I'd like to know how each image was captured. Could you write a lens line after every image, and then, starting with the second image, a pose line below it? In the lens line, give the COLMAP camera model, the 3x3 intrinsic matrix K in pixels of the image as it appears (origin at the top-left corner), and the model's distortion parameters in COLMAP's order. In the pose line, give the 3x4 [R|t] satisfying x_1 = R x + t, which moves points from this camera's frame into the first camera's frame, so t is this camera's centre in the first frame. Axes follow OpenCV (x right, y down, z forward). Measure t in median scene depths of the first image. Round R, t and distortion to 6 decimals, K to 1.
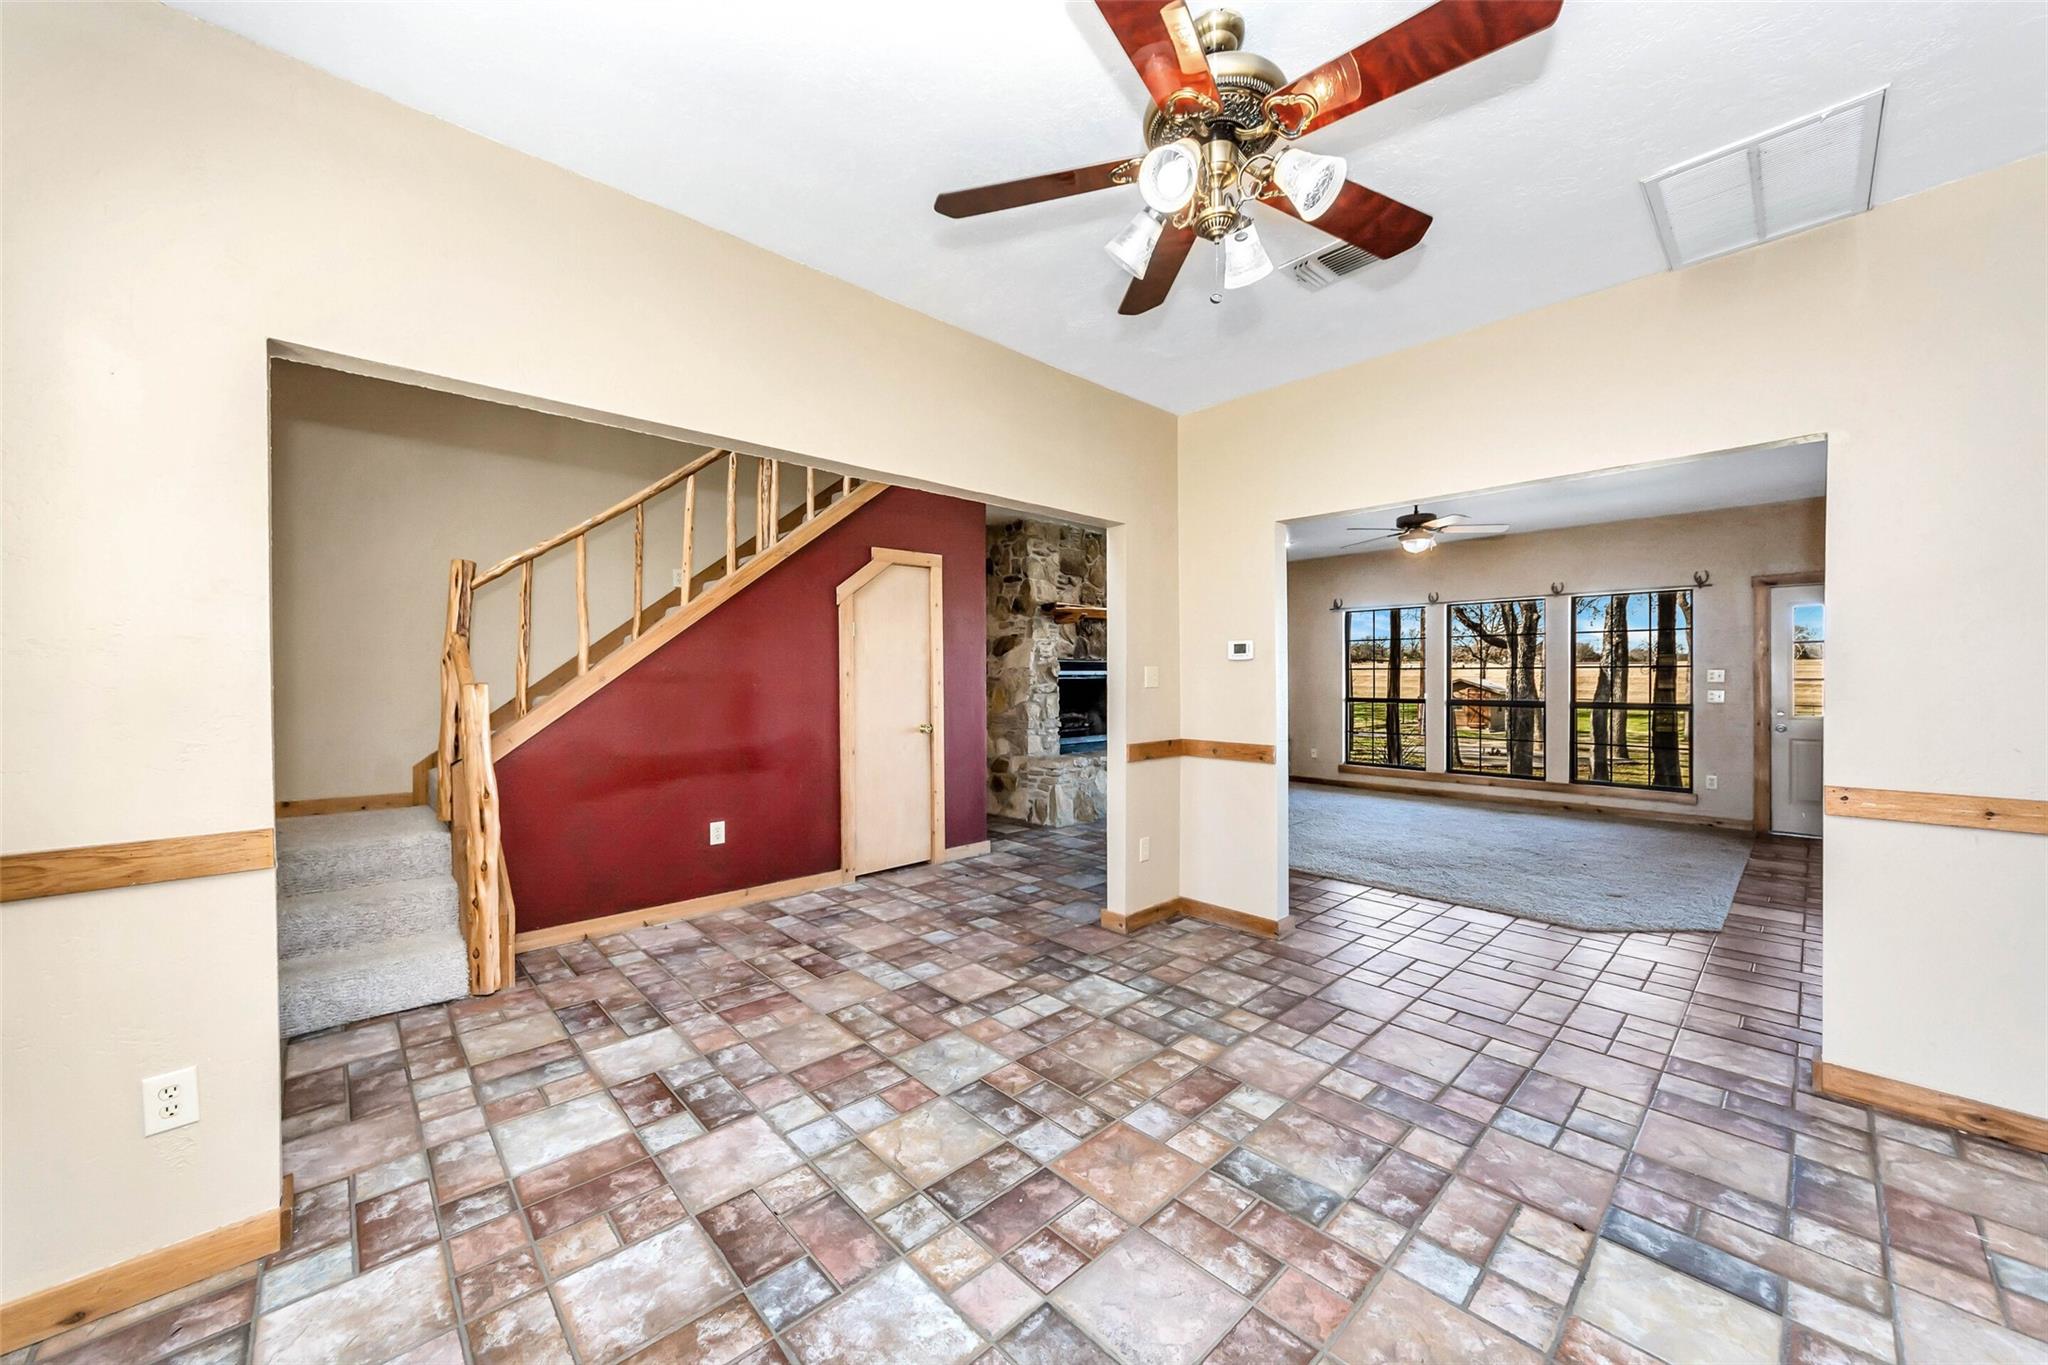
lens RADIAL K [[739.2, 0, 1016.0], [0, 739.2, 679.9], [0, 0, 1]] dist [0.000758, 0.000114]
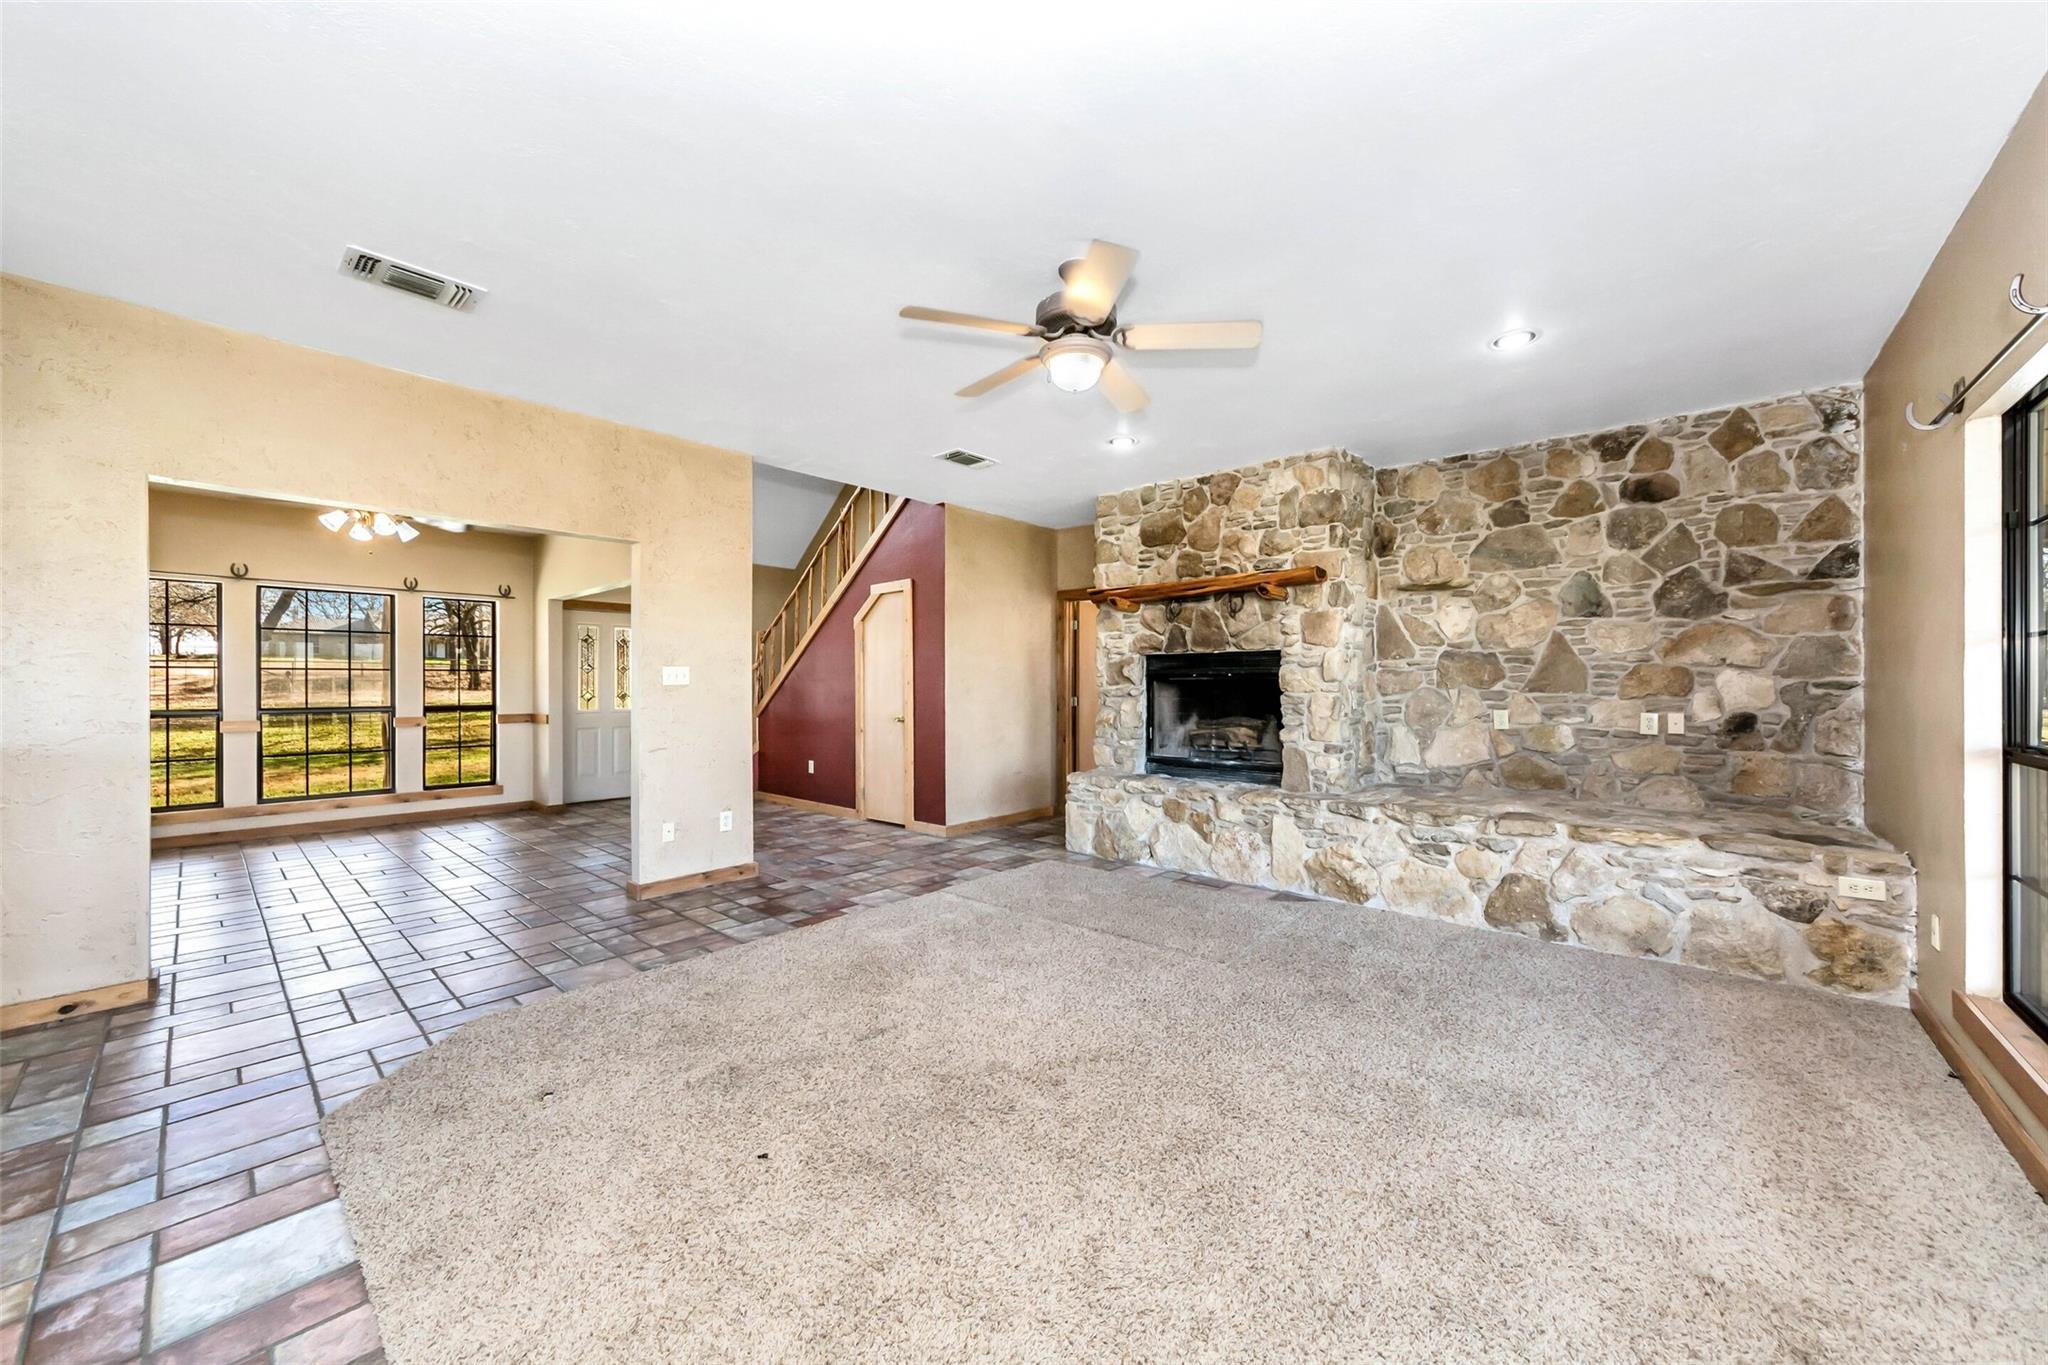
lens RADIAL K [[739.2, 0, 1016.0], [0, 739.2, 679.9], [0, 0, 1]] dist [0.000758, 0.000114]
pose [[0.095148, 0.003535, -0.995457, 1.327041], [0.002229, 0.999990, 0.003764, -0.007513], [0.995461, -0.002577, 0.095140, 1.240453]]
